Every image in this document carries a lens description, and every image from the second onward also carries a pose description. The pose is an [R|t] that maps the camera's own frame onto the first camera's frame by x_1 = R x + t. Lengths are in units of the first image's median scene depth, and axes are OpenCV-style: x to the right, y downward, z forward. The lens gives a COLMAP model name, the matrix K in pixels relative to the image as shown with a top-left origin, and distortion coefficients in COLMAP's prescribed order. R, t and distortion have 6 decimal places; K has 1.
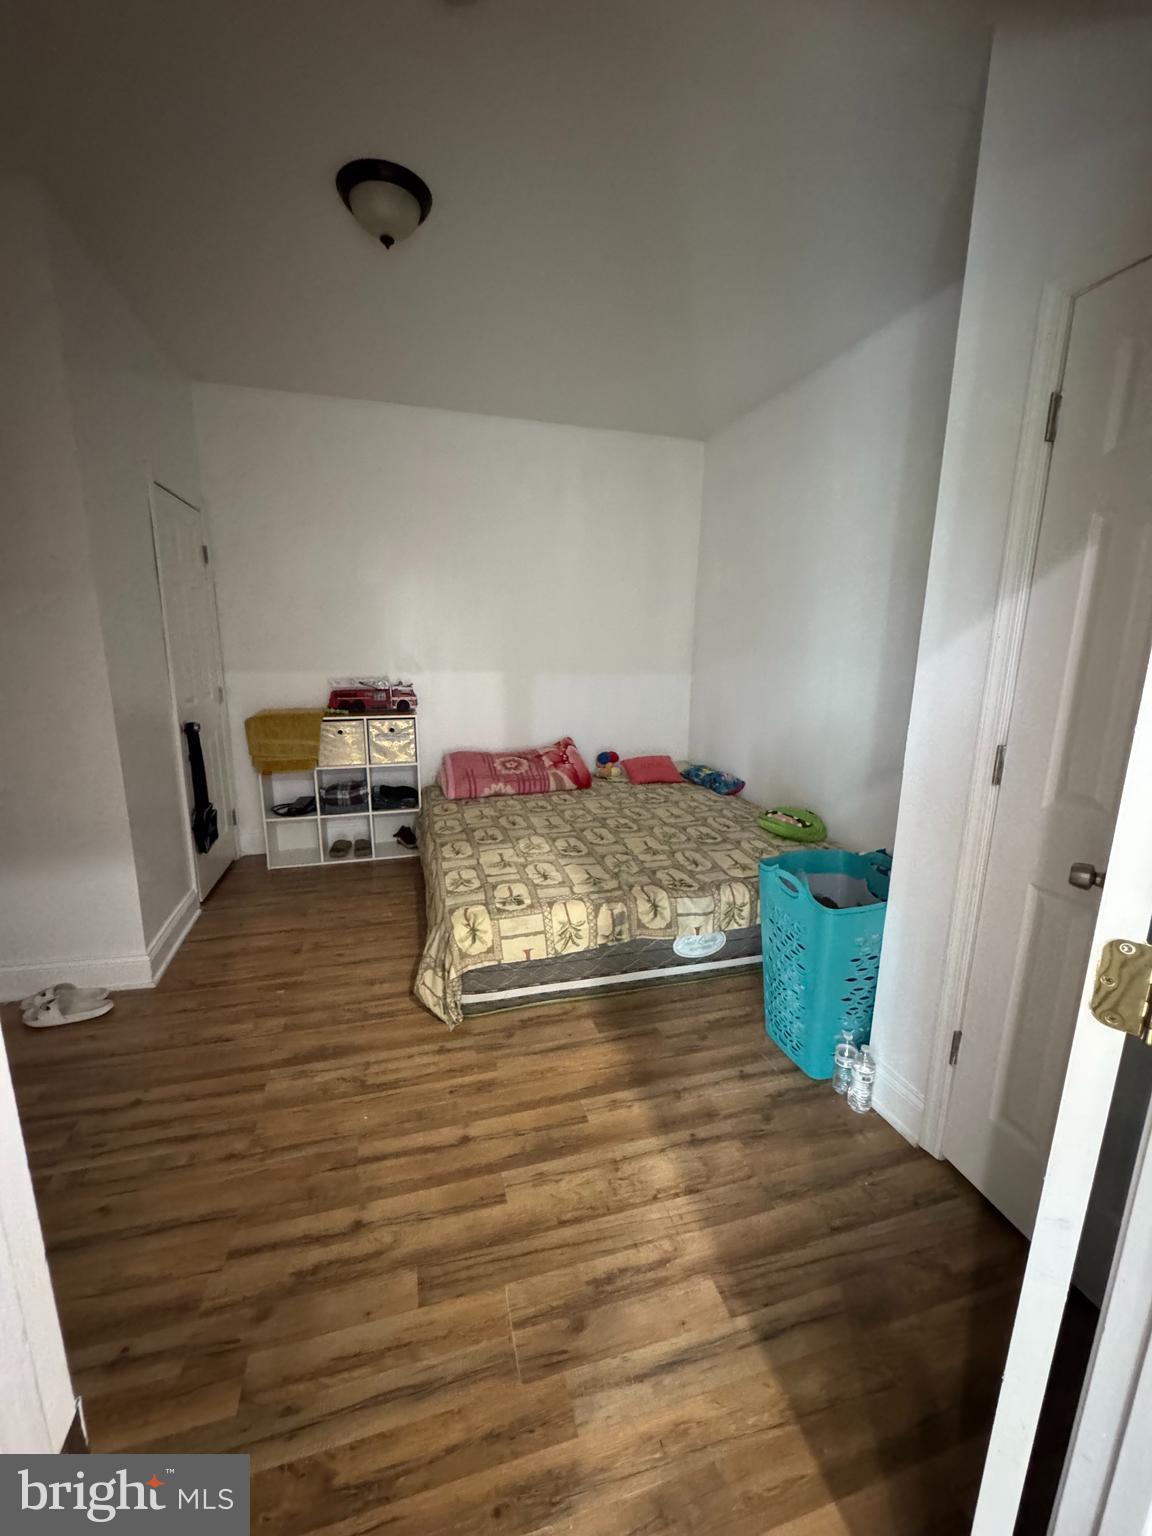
lens RADIAL K [[613.7, 0, 576.0], [0, 613.7, 768.0], [0, 0, 1]] dist [-0.000277, -0.000114]
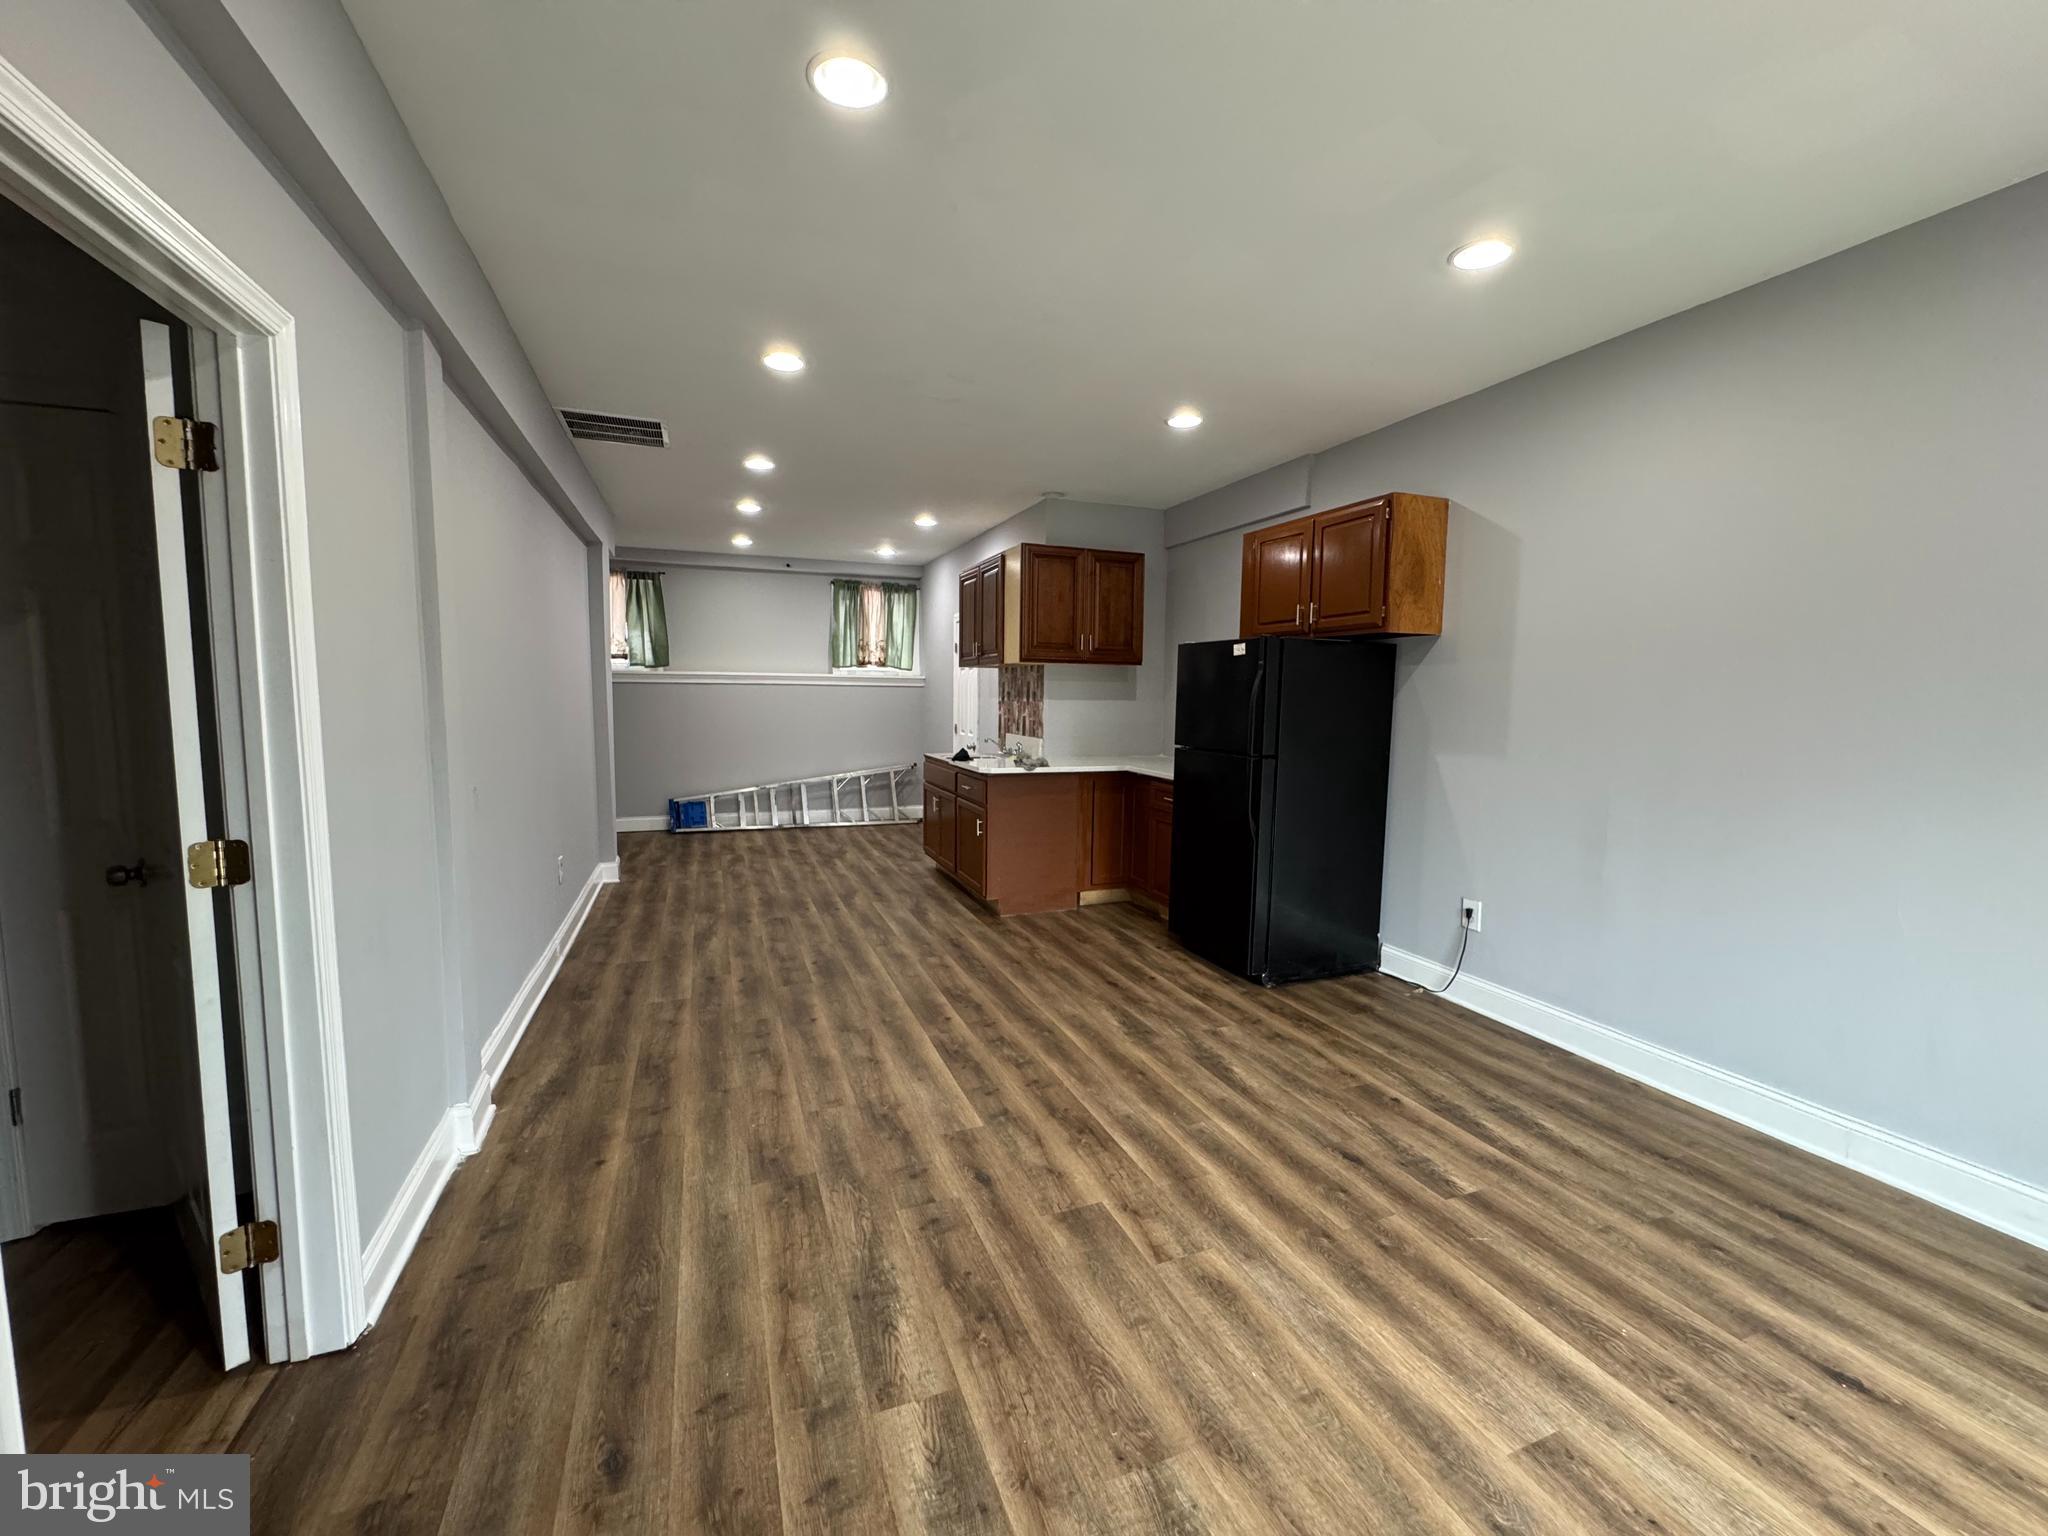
lens RADIAL K [[818.2, 0, 1024.0], [0, 818.2, 768.0], [0, 0, 1]] dist [-0.000277, -0.000114]
pose [[-0.079391, -0.107158, 0.991067, -0.984945], [0.186346, 0.975084, 0.120358, 0.103766], [-0.979271, 0.194236, -0.057445, -0.790328]]
